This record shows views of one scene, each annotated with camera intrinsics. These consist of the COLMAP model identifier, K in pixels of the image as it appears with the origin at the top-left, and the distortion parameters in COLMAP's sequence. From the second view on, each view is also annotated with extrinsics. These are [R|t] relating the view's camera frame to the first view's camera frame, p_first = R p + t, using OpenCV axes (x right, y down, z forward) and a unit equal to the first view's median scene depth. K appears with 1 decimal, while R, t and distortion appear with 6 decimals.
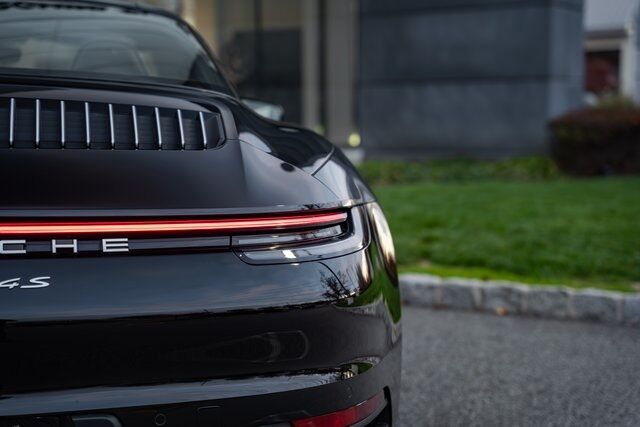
lens RADIAL K [[1241.8, 0, 320.0], [0, 1241.8, 213.5], [0, 0, 1]] dist [0.253522, 0.200900]
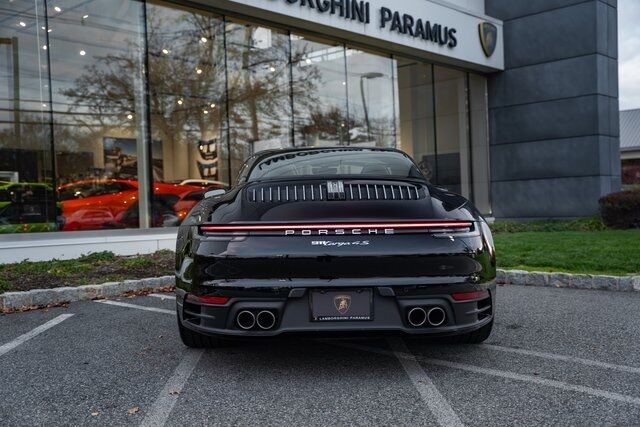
lens RADIAL K [[712.8, 0, 320.0], [0, 712.8, 213.5], [0, 0, 1]] dist [0.023057, 0.047501]
pose [[0.977506, -0.024331, -0.209499, 0.010209], [0.010481, 0.997700, -0.066968, 0.032909], [0.210646, 0.063266, 0.975513, -0.234606]]
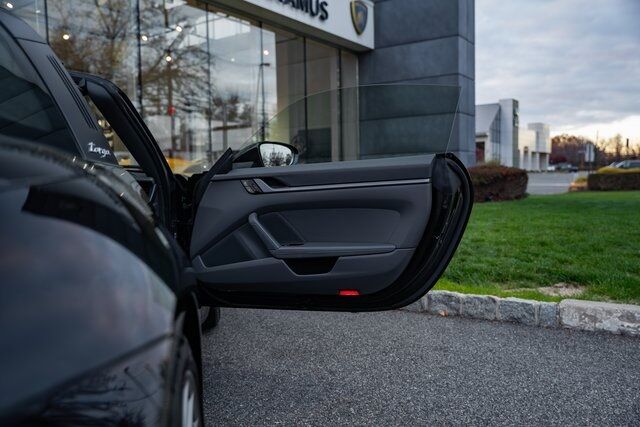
lens RADIAL K [[543.8, 0, 321.5], [0, 543.8, 236.4], [0, 0, 1]] dist [-0.072243, -0.001188]
pose [[0.998250, -0.010384, -0.058208, 0.051749], [0.012376, 0.999347, 0.033956, -0.020913], [0.057817, -0.034616, 0.997727, 0.430830]]
